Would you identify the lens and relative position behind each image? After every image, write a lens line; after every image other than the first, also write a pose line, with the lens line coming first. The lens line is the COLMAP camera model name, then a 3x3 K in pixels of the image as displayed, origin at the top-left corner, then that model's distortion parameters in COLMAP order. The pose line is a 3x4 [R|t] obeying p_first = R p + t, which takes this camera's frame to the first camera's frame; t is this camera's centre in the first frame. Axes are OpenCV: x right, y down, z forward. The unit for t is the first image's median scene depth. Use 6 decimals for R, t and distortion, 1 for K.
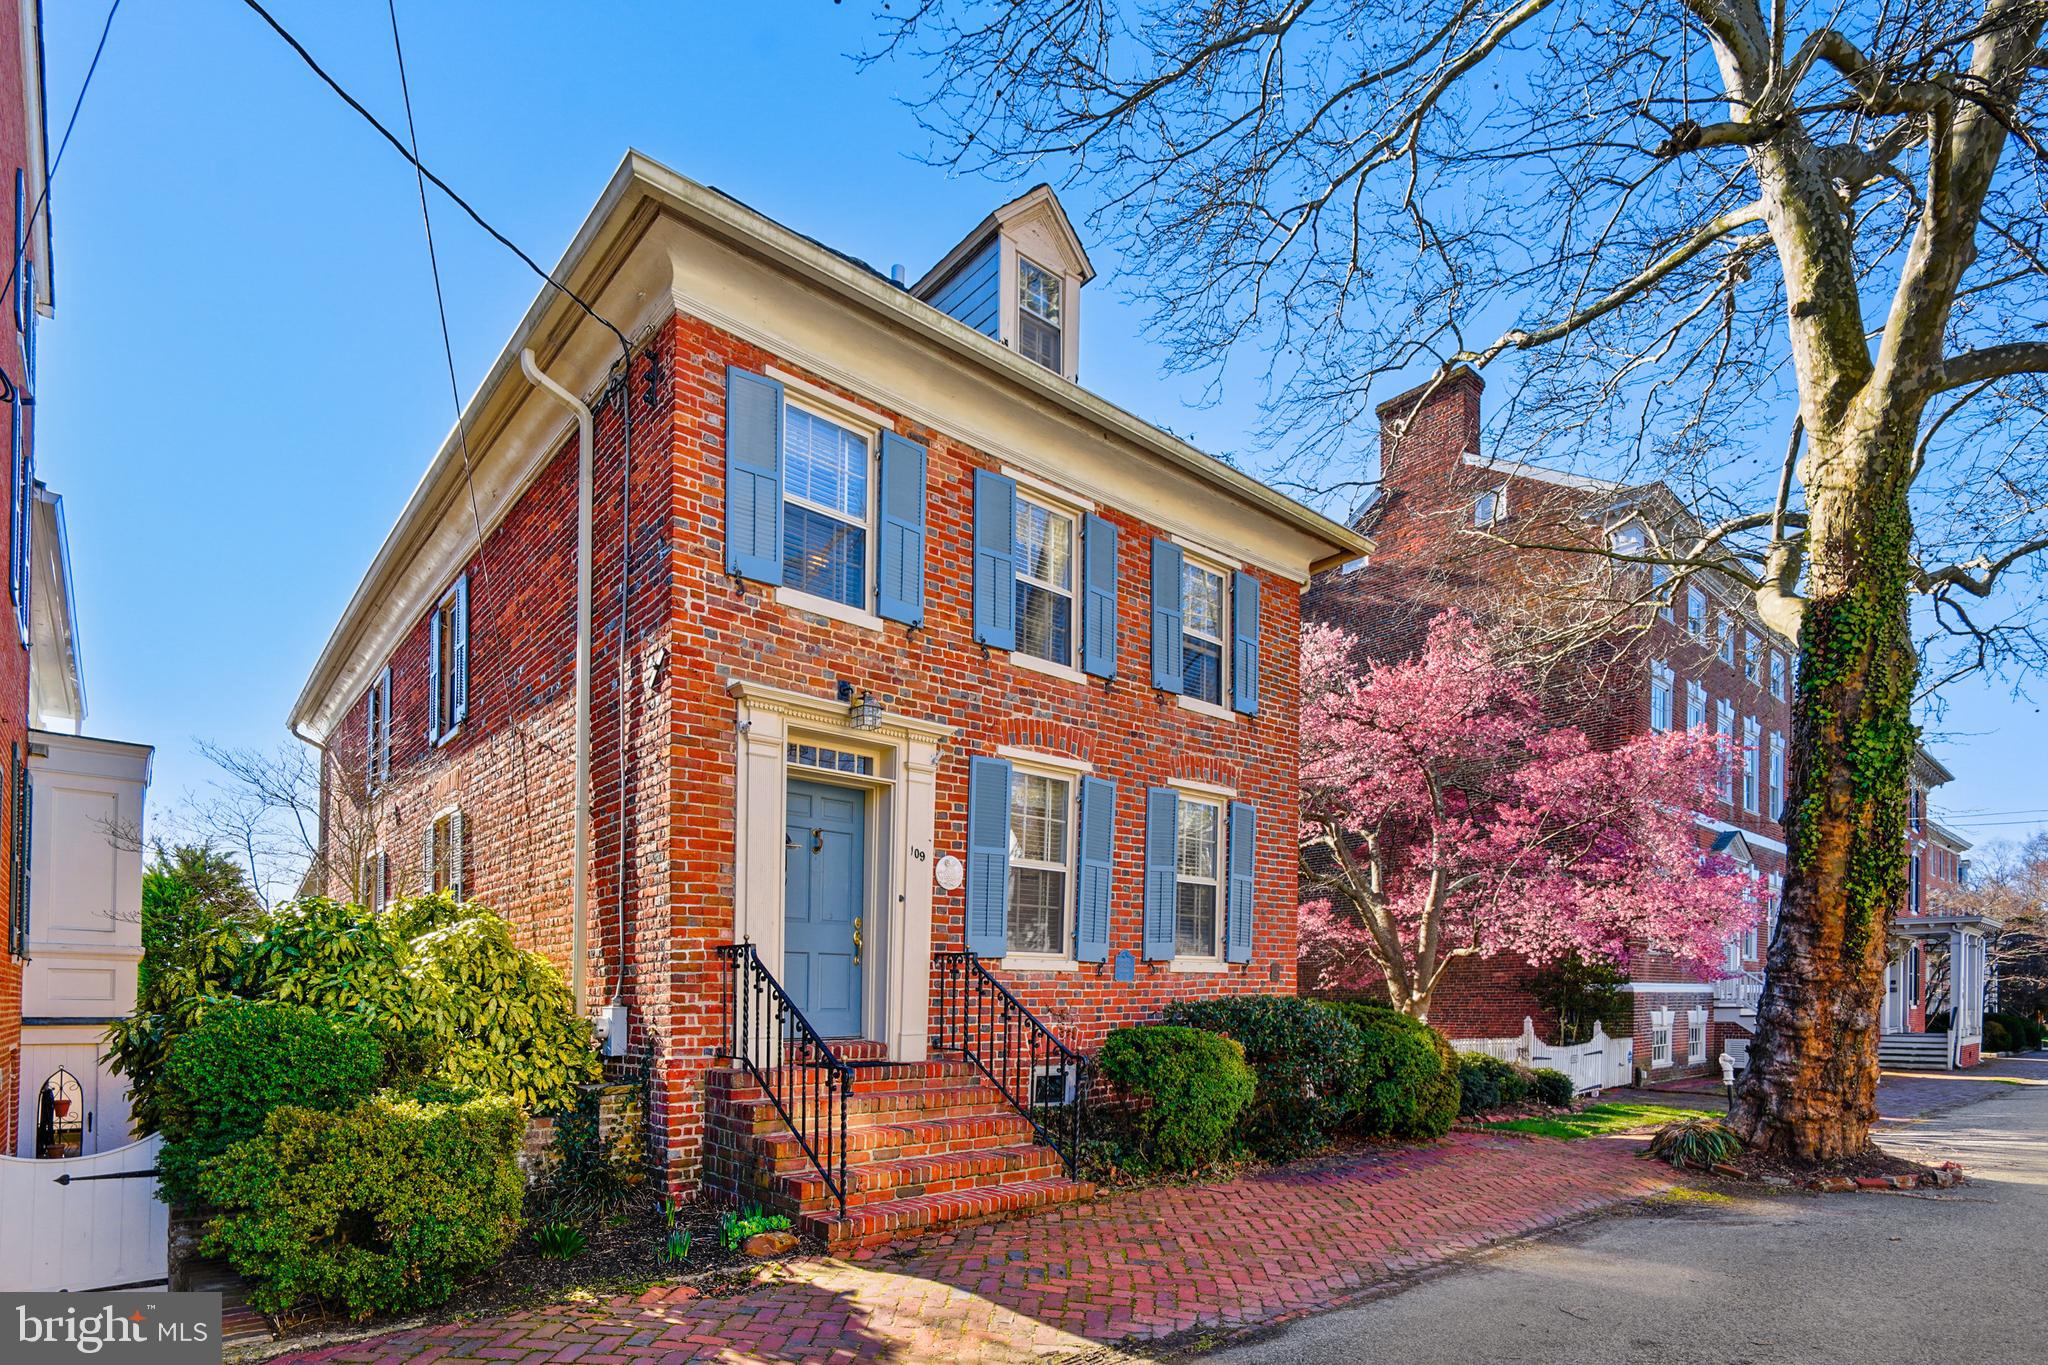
lens RADIAL K [[816.3, 0, 1024.0], [0, 816.3, 682.5], [0, 0, 1]] dist [-0.002312, -0.000166]
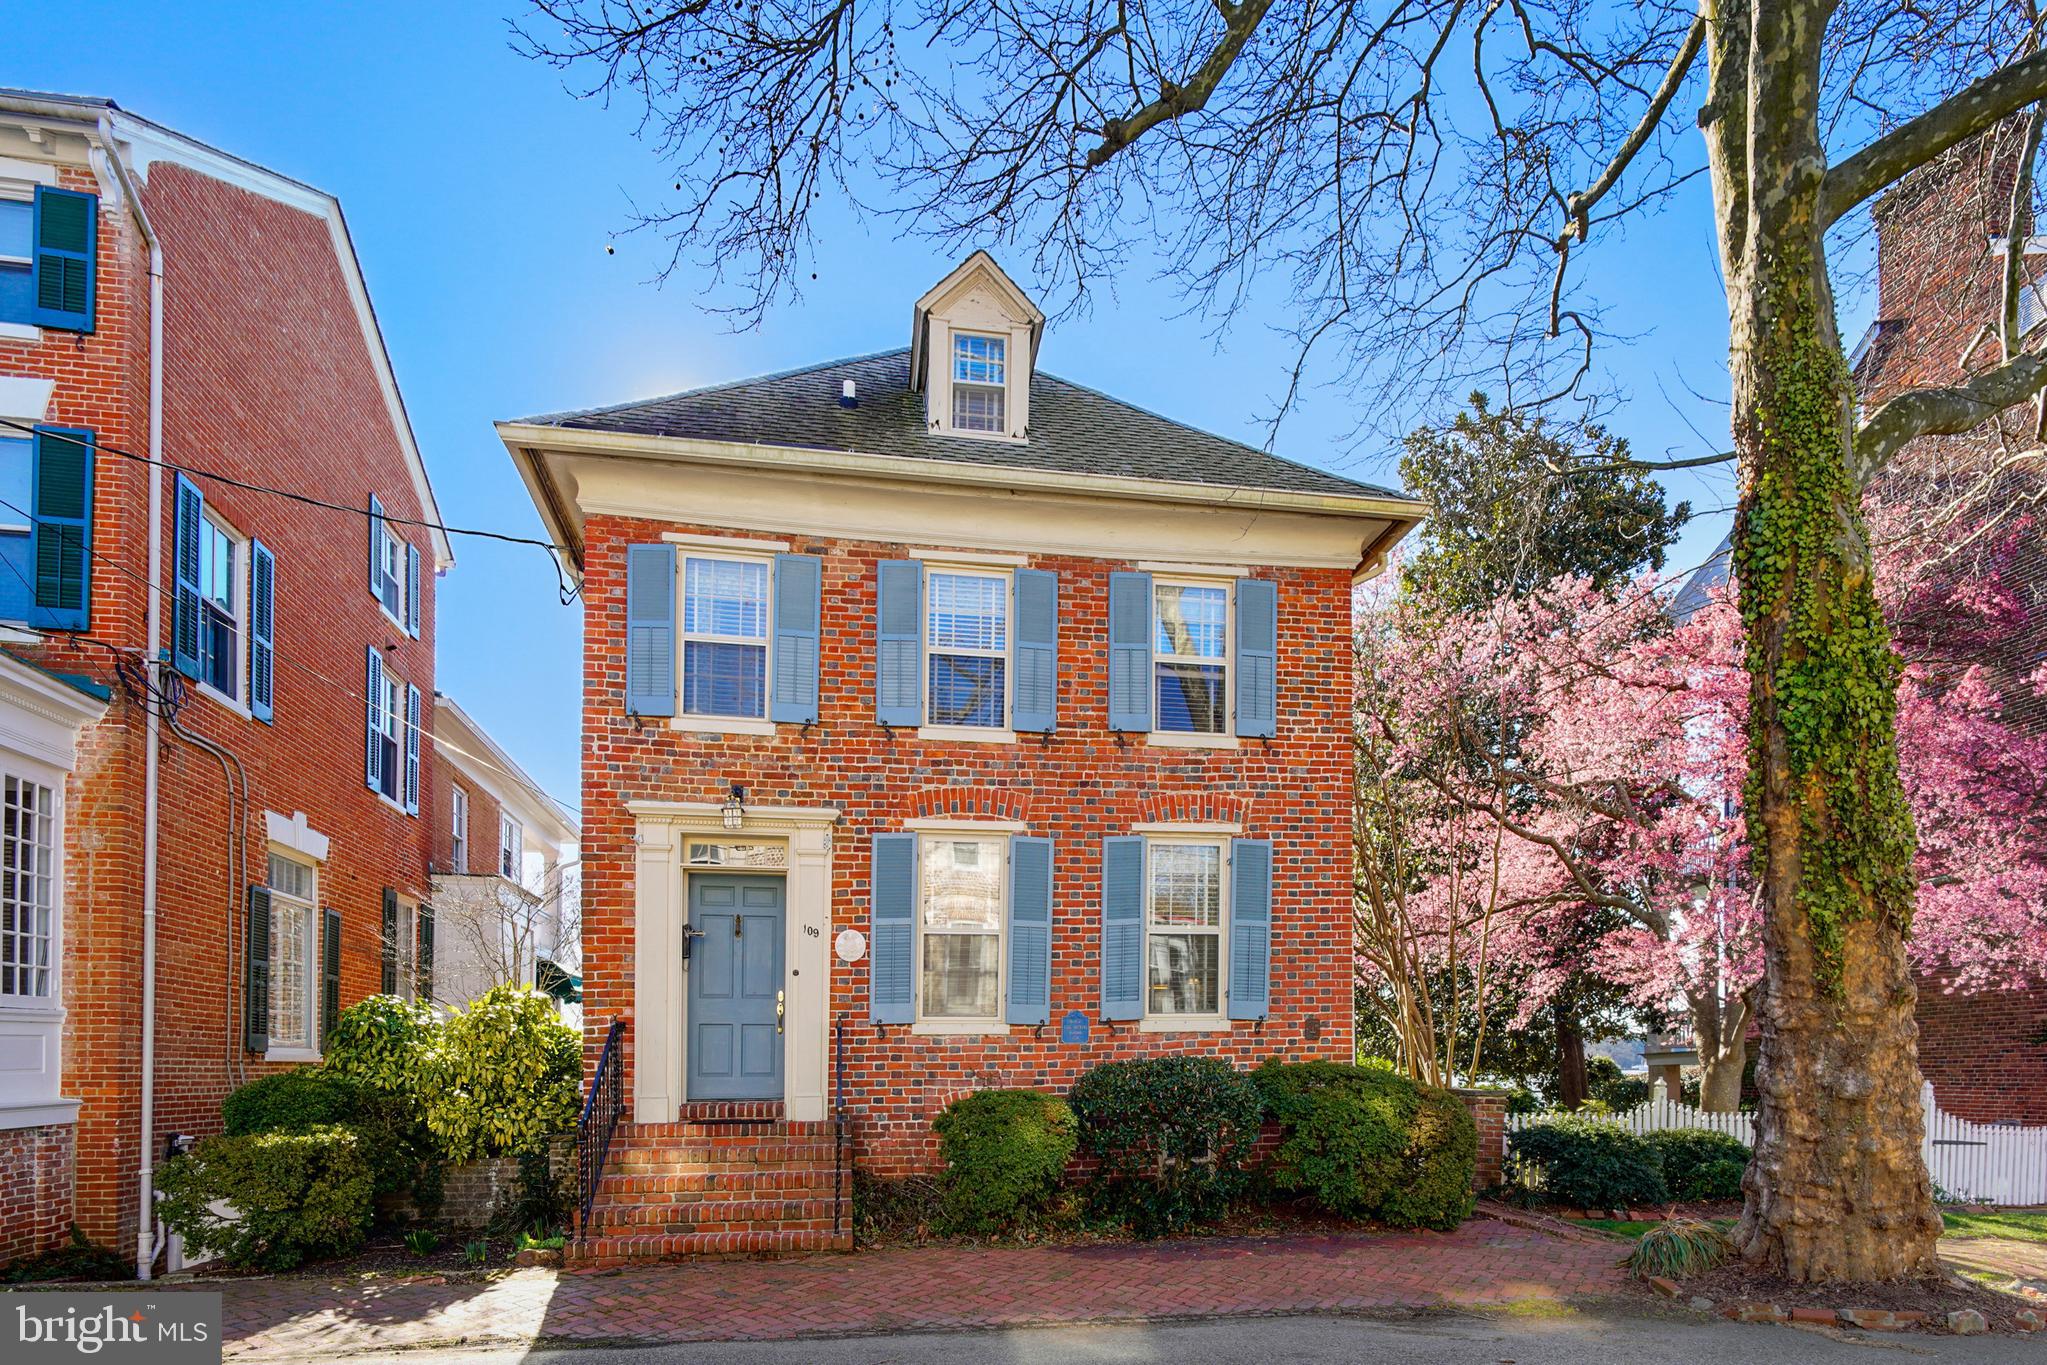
lens RADIAL K [[886.0, 0, 1021.8], [0, 886.0, 678.4], [0, 0, 1]] dist [-0.002342, -0.000464]
pose [[0.902548, -0.178467, -0.391863, 0.627582], [0.163157, 0.983945, -0.072334, 0.005188], [0.398481, 0.001350, 0.917176, 0.008014]]
